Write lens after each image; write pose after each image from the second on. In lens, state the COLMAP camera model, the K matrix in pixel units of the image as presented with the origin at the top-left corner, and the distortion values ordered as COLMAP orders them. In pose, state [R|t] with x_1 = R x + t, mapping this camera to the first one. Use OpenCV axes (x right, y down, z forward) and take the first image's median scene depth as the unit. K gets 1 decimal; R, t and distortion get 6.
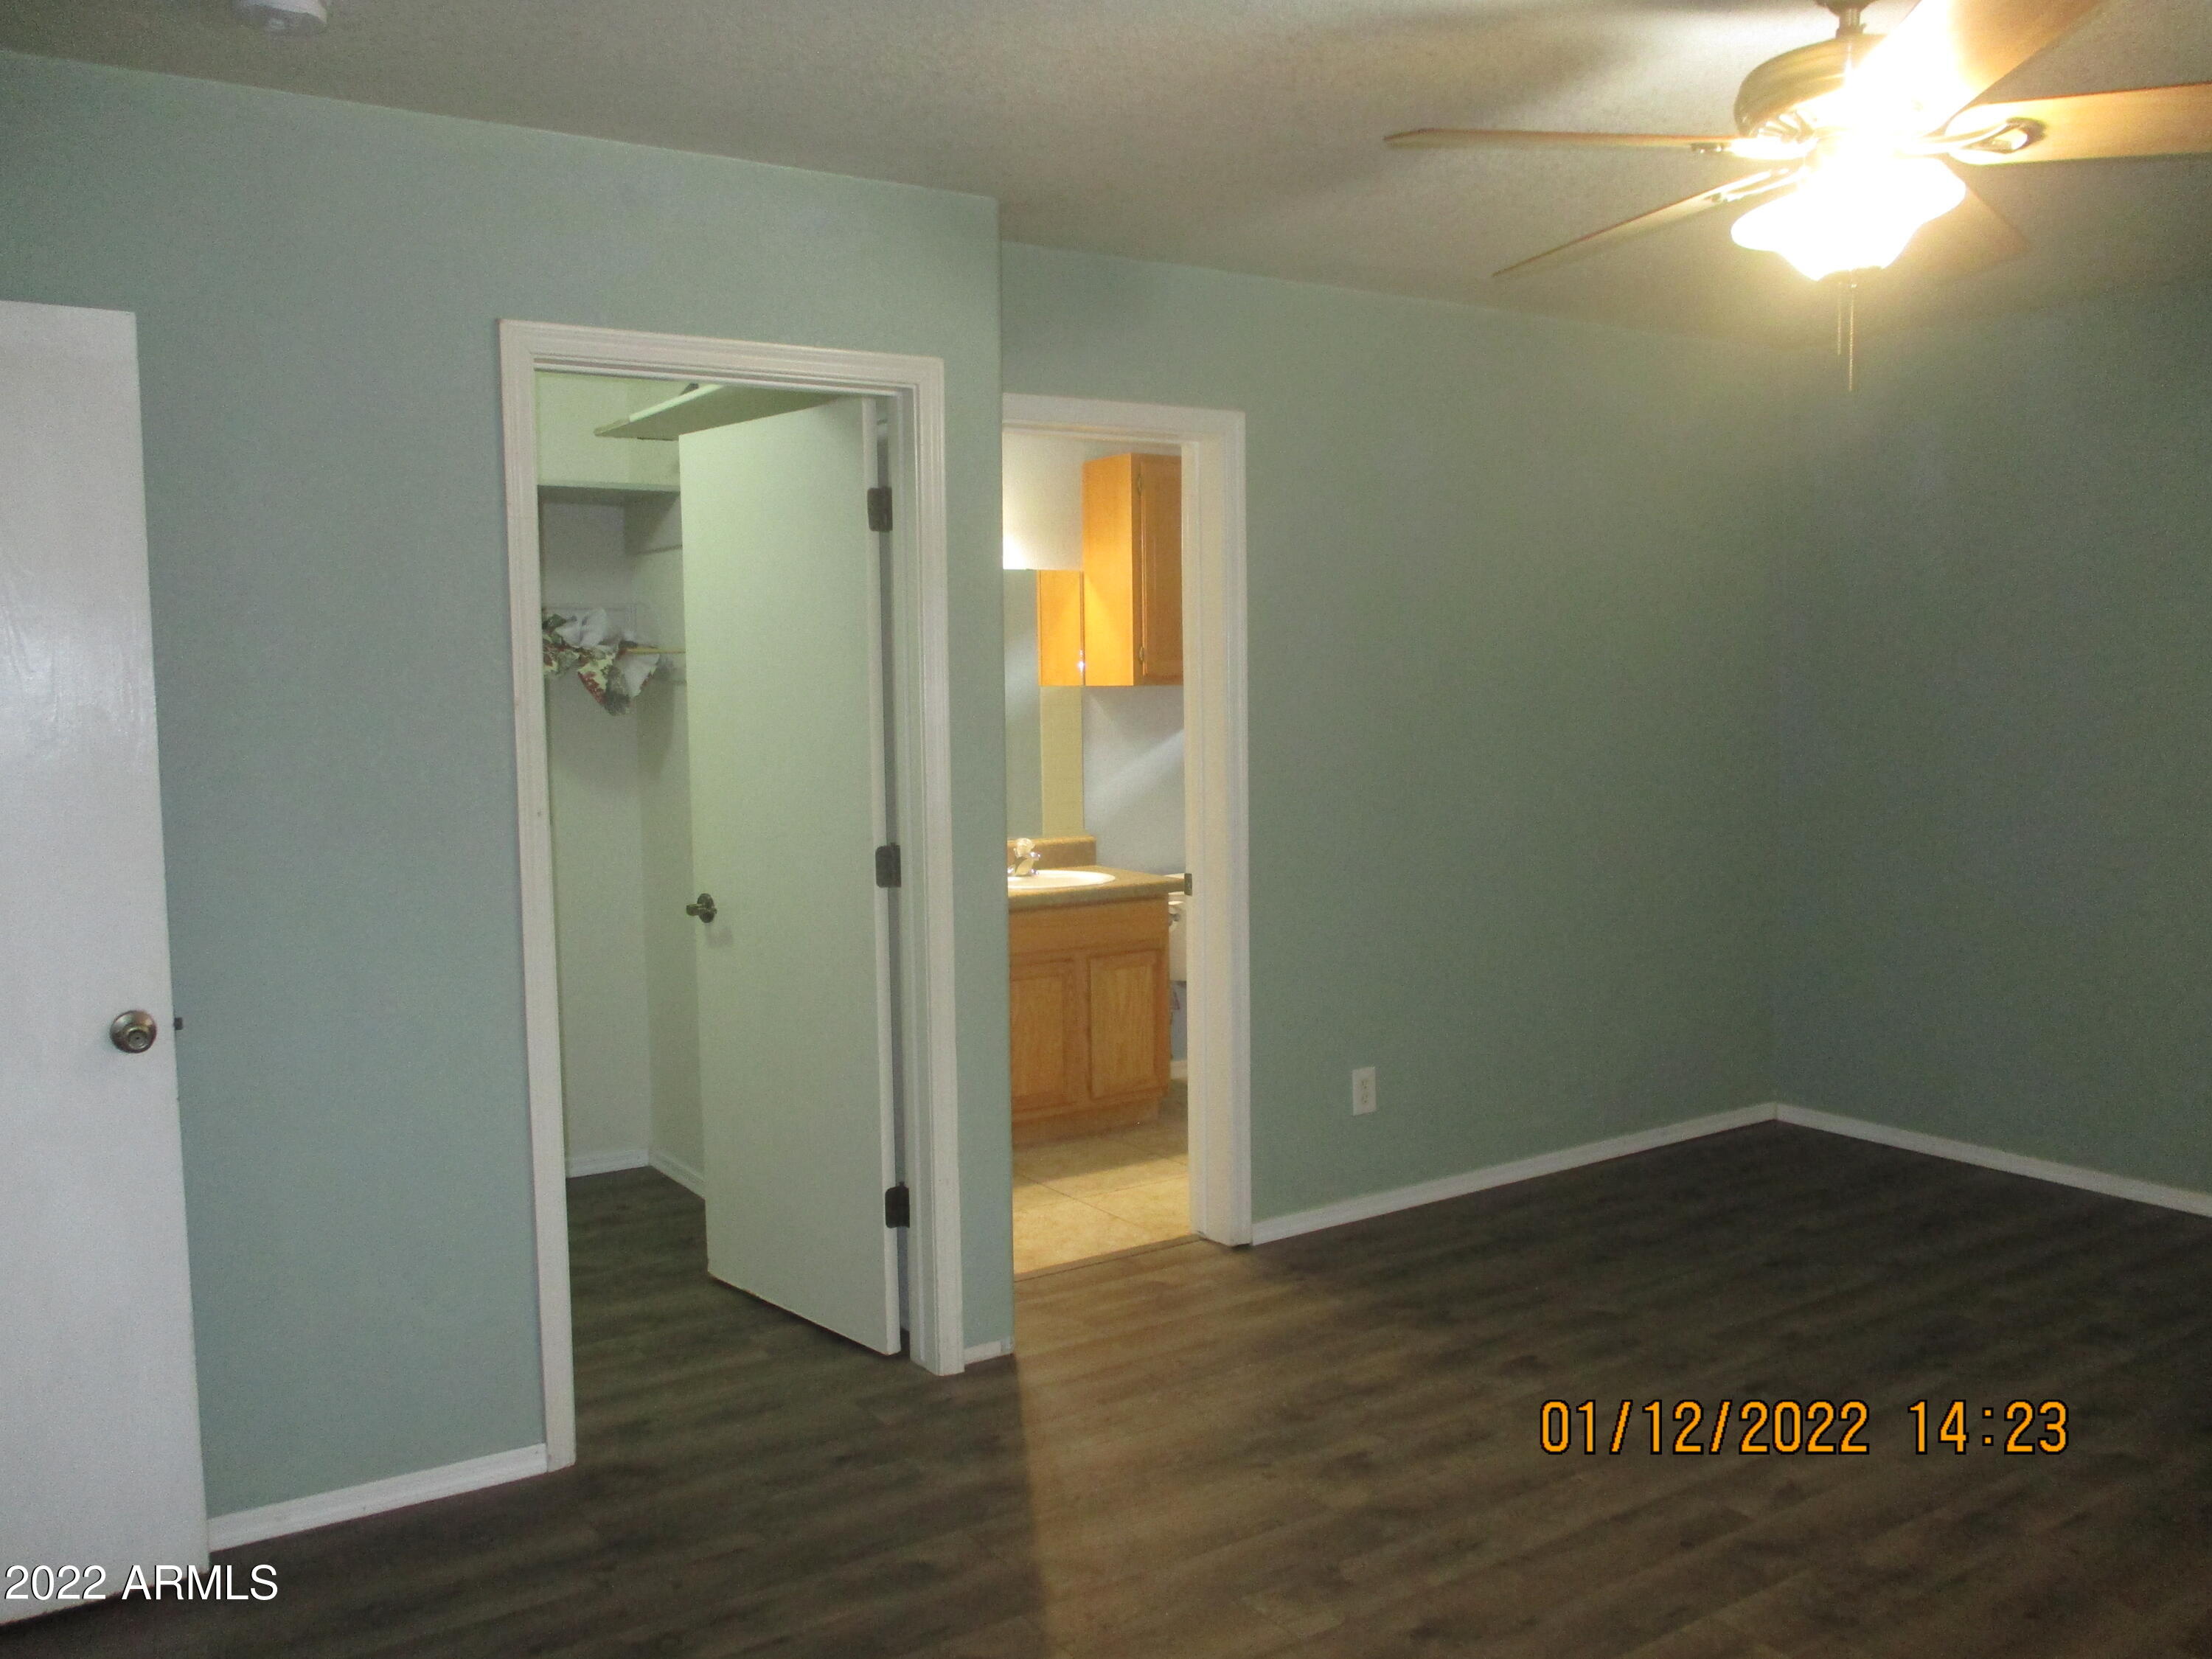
lens RADIAL K [[1835.9, 0, 1106.3], [0, 1835.9, 852.3], [0, 0, 1]] dist [0.004014, -0.062633]
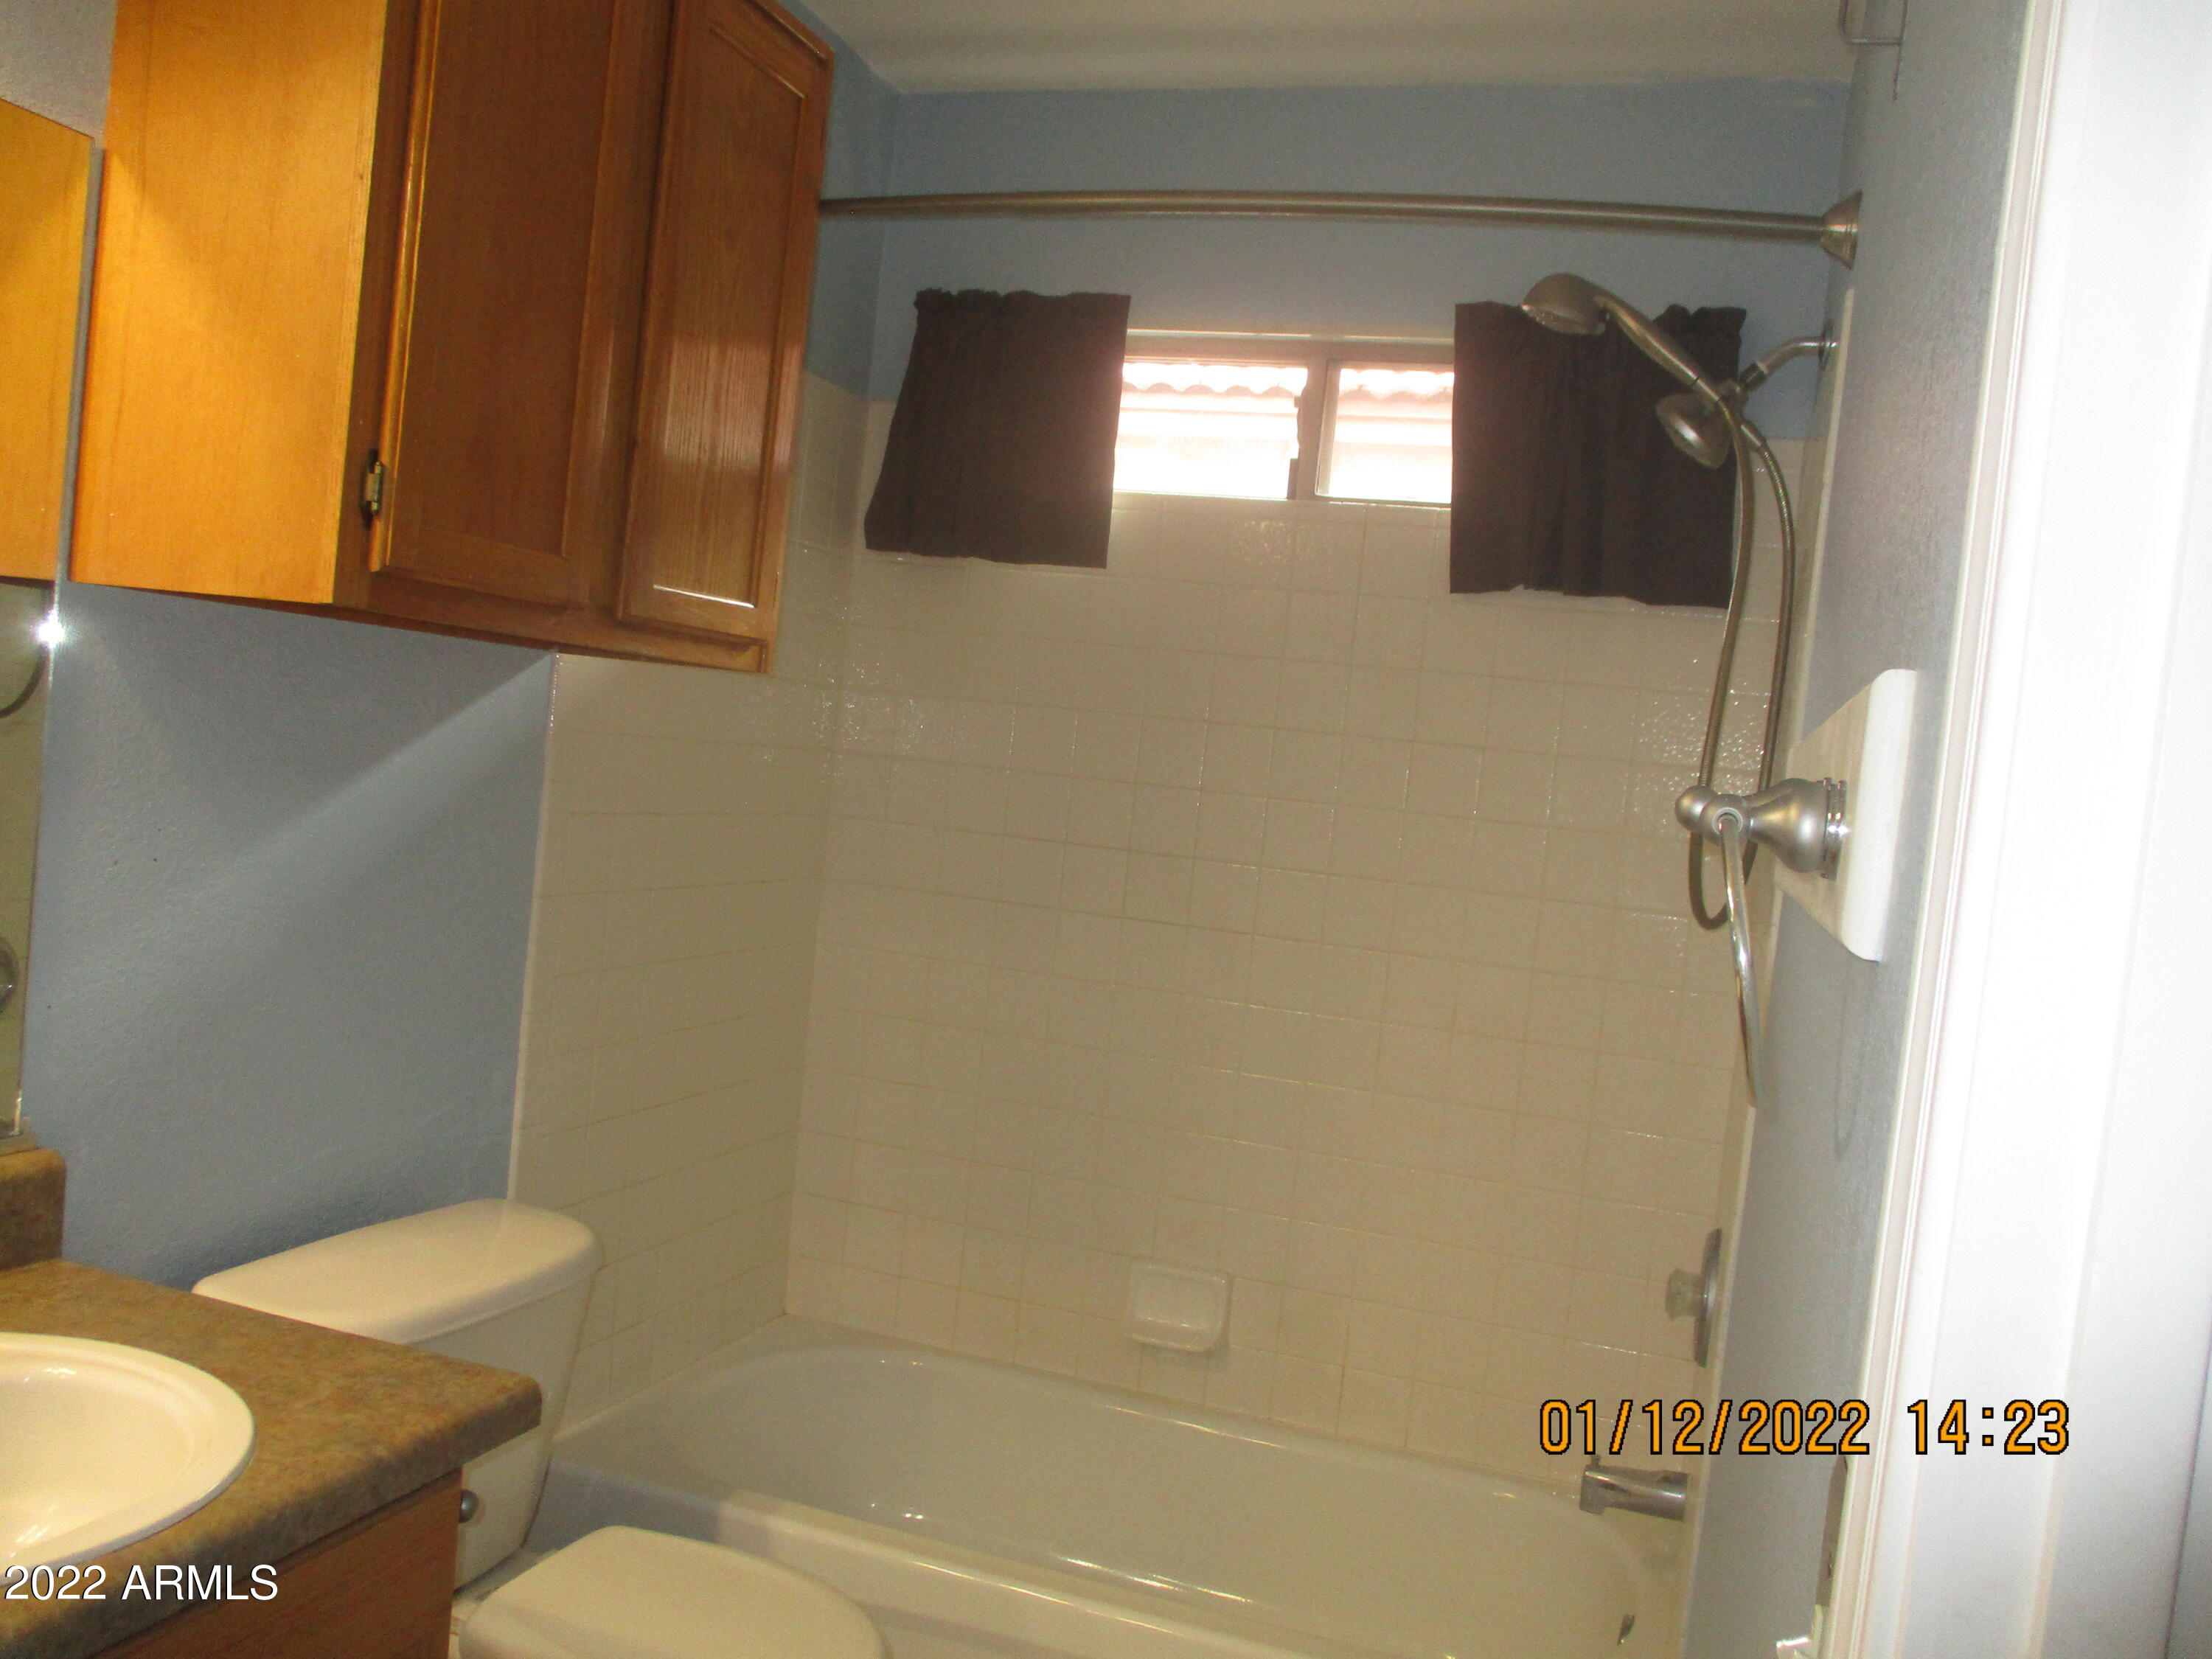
lens RADIAL K [[1835.9, 0, 1106.3], [0, 1835.9, 852.3], [0, 0, 1]] dist [0.004014, -0.062633]
pose [[0.782573, 0.068672, 0.618760, -0.056520], [-0.060185, 0.997587, -0.034598, -0.054152], [-0.619643, -0.010165, 0.784818, 0.732169]]
